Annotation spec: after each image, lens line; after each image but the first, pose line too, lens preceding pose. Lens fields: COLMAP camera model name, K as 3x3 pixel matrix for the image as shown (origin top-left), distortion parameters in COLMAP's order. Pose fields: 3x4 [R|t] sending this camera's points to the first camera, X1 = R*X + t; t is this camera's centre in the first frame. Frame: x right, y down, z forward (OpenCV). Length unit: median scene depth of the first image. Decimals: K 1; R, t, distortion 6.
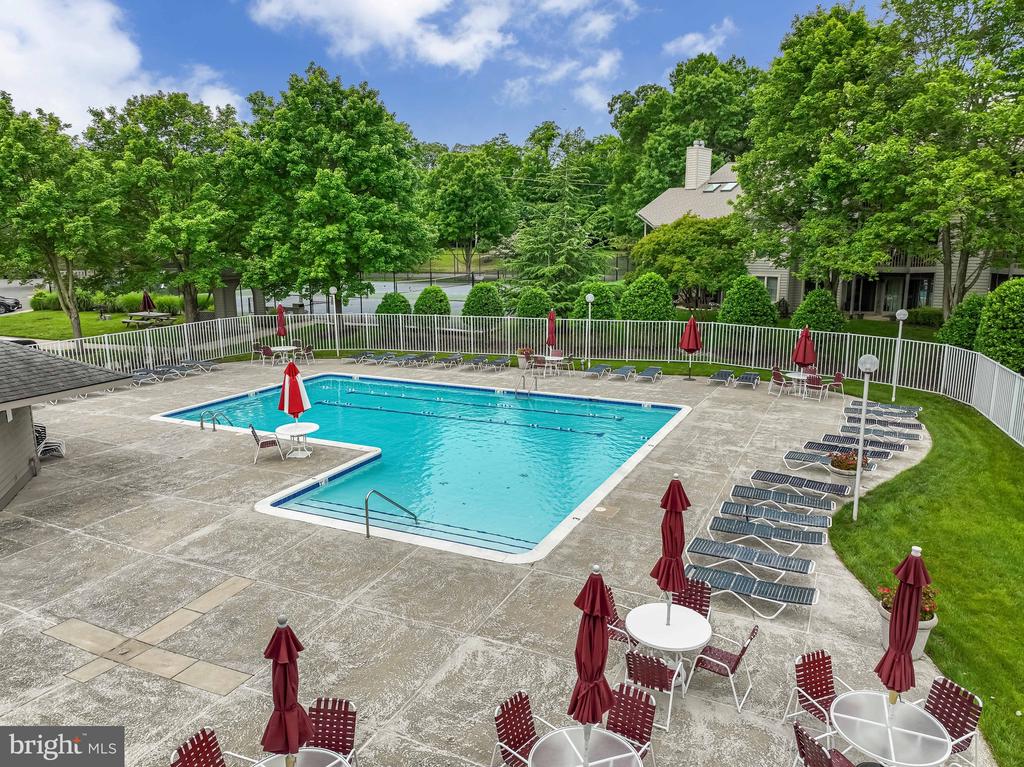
lens RADIAL K [[719.4, 0, 509.7], [0, 719.4, 382.7], [0, 0, 1]] dist [0.002356, 0.001950]
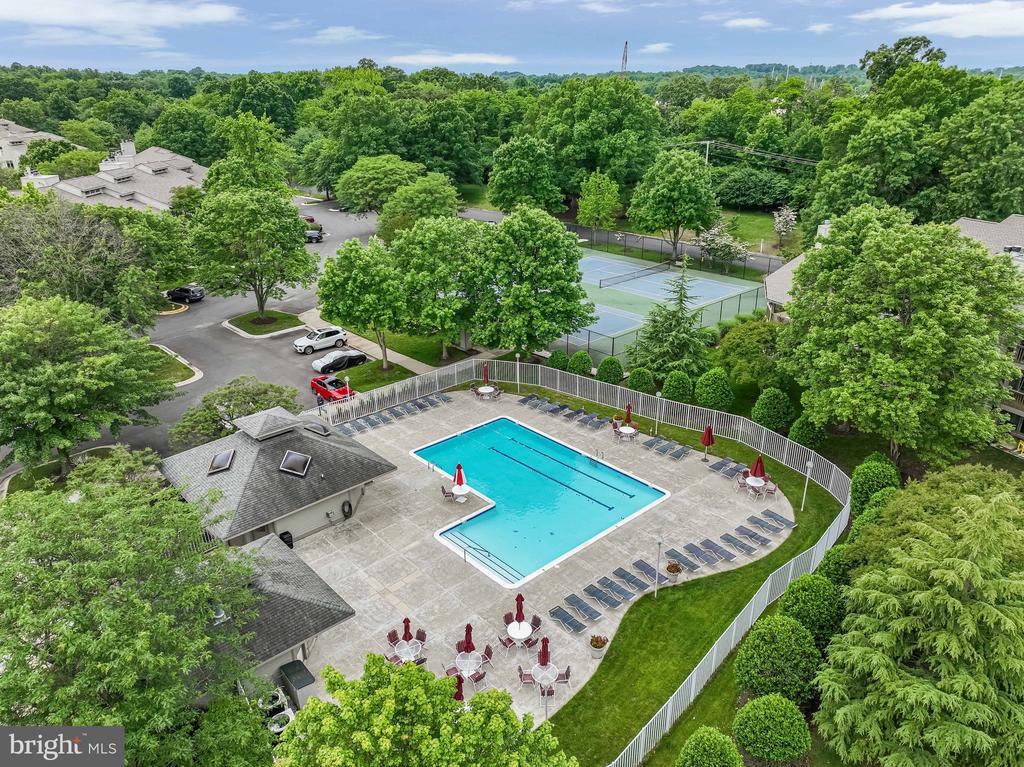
lens RADIAL K [[719.4, 0, 509.7], [0, 719.4, 382.7], [0, 0, 1]] dist [0.002356, 0.001950]
pose [[0.923070, 0.143580, -0.356828, 0.358232], [-0.067006, 0.973556, 0.218403, -0.451957], [0.378750, -0.177691, 0.908281, -0.558618]]
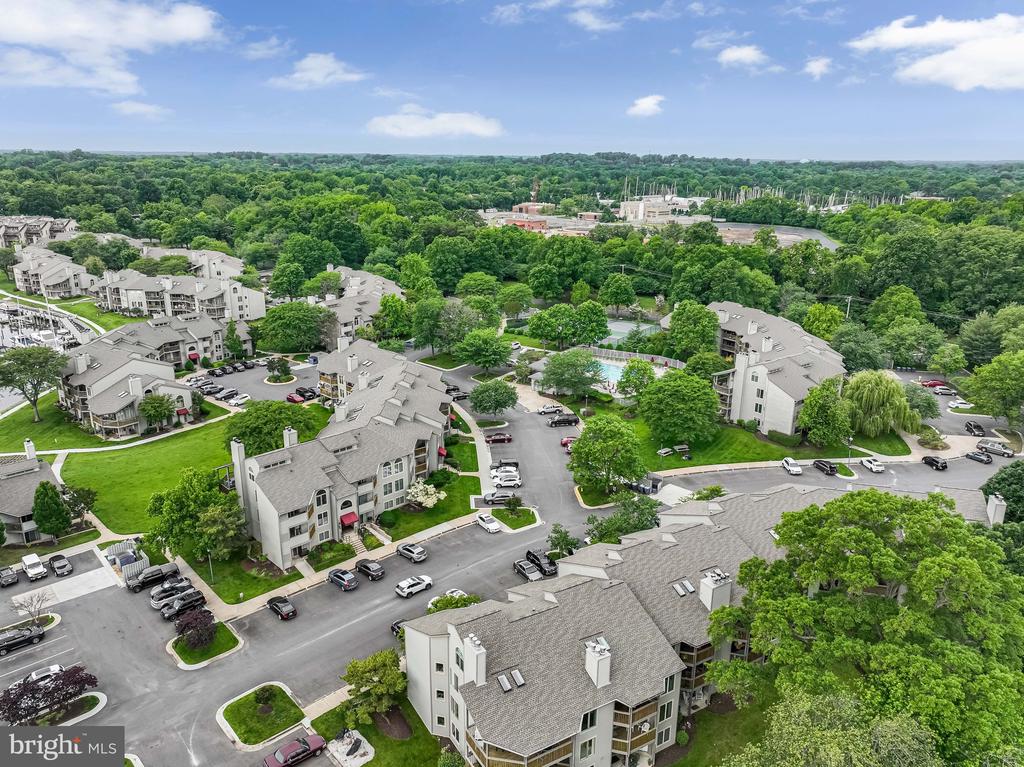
lens RADIAL K [[719.4, 0, 509.7], [0, 719.4, 382.7], [0, 0, 1]] dist [0.002356, 0.001950]
pose [[0.977853, 0.072231, -0.196433, 0.257046], [-0.050121, 0.992066, 0.115294, -0.466714], [0.203202, -0.102895, 0.973715, -4.601774]]
